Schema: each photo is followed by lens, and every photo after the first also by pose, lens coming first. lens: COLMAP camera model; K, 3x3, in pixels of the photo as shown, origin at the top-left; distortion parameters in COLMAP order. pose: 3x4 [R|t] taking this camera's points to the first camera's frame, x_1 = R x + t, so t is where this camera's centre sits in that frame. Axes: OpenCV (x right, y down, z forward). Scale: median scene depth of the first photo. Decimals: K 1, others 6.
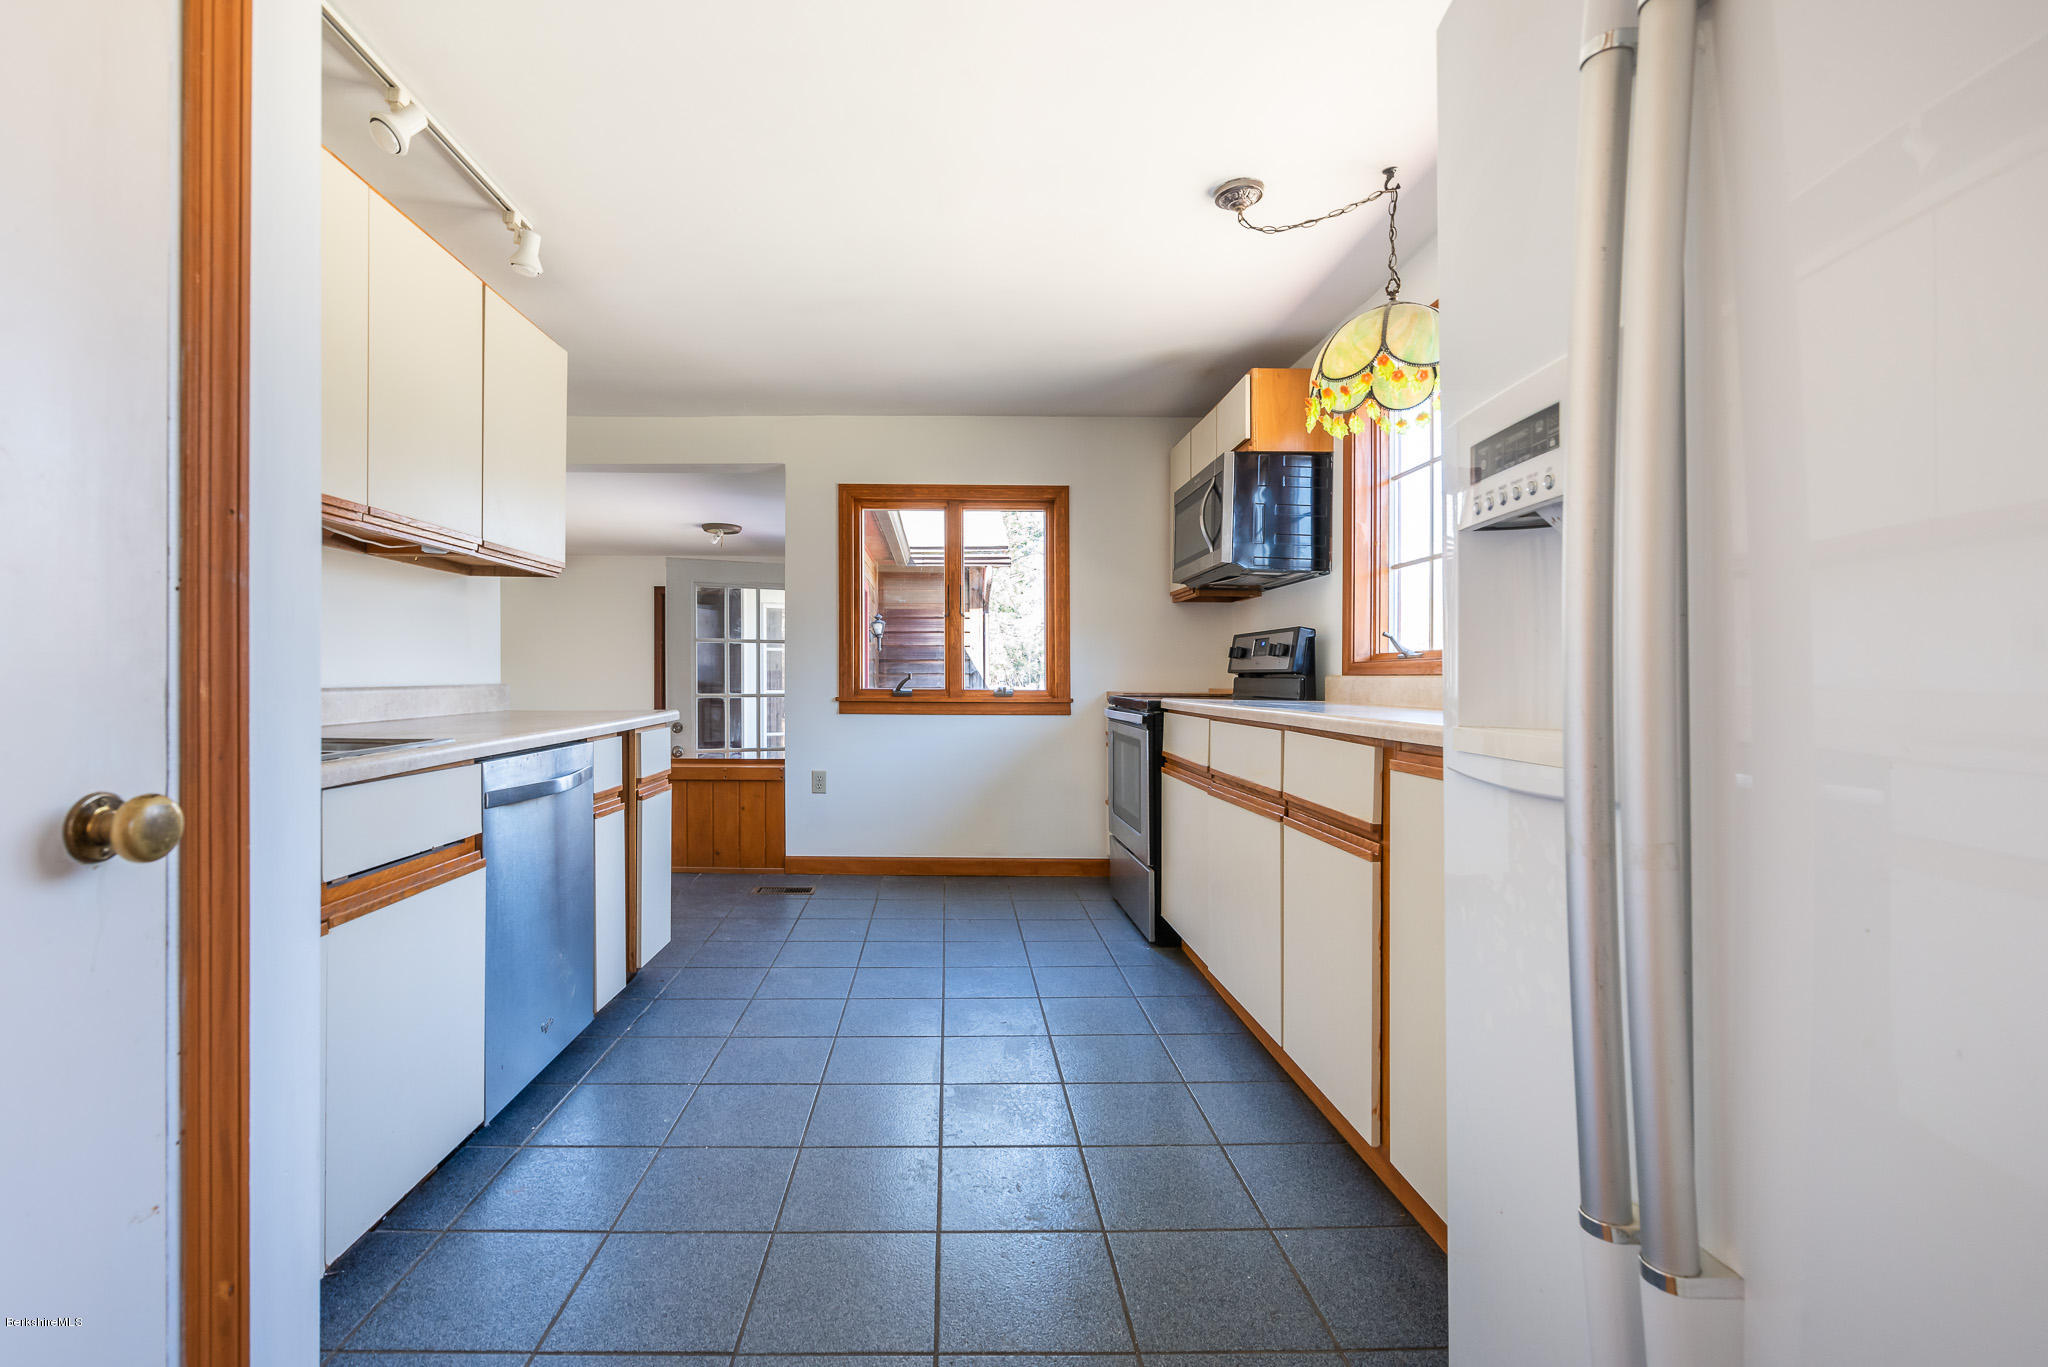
lens RADIAL K [[881.1, 0, 1014.5], [0, 881.1, 683.8], [0, 0, 1]] dist [0.000720, 0.000054]
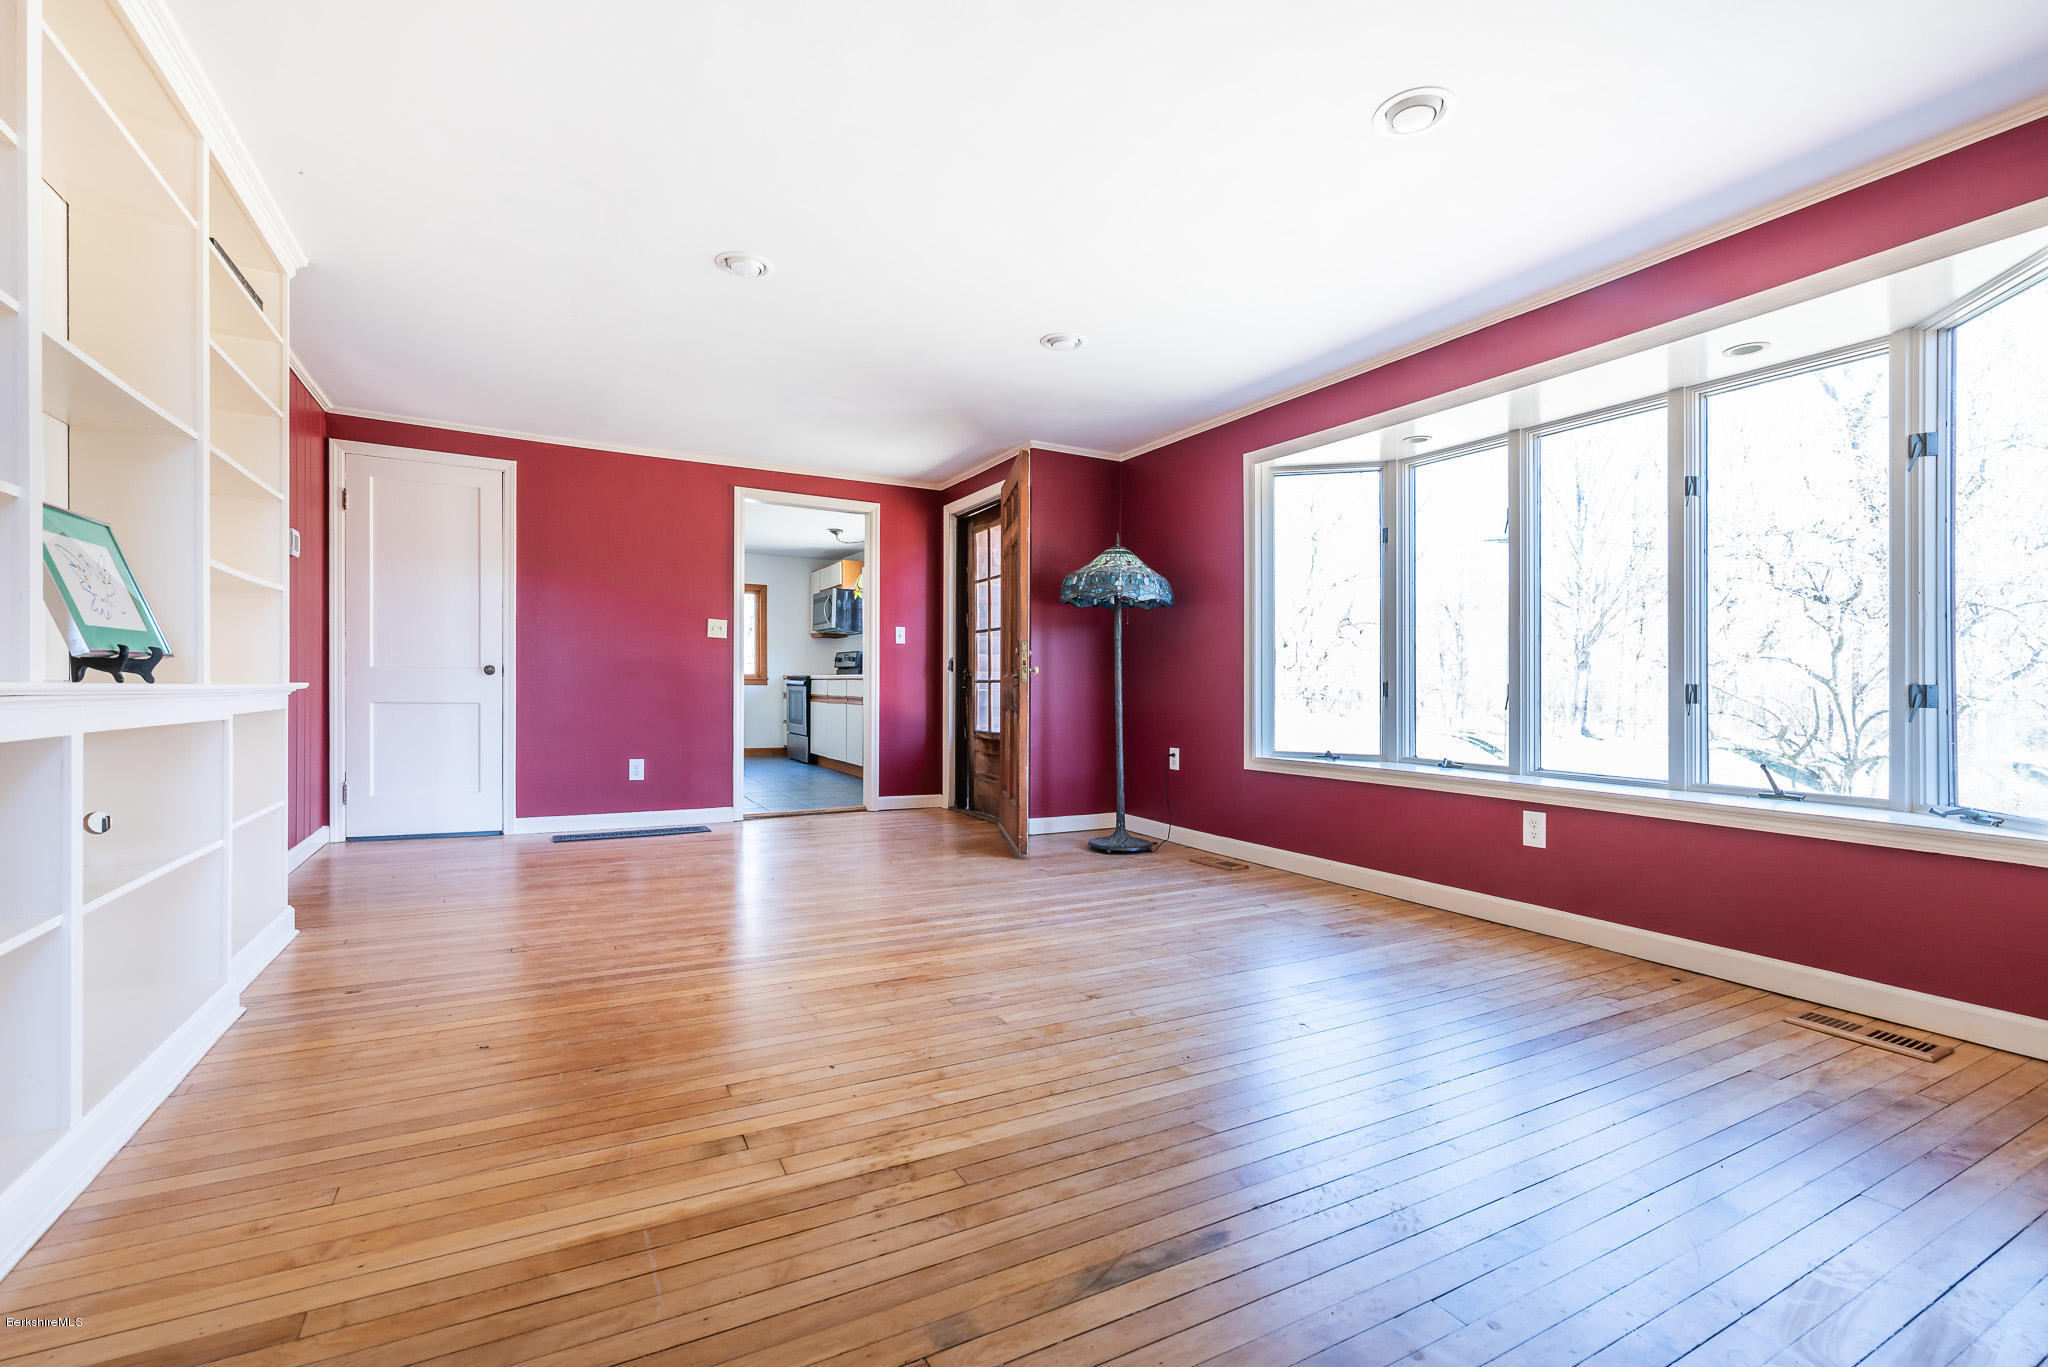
lens RADIAL K [[881.1, 0, 1034.3], [0, 881.1, 685.4], [0, 0, 1]] dist [0.000720, 0.000054]
pose [[0.898771, -0.006985, 0.438362, -0.414481], [0.005656, 0.999975, 0.004338, 0.039169], [-0.438381, -0.001420, 0.898788, -1.794417]]
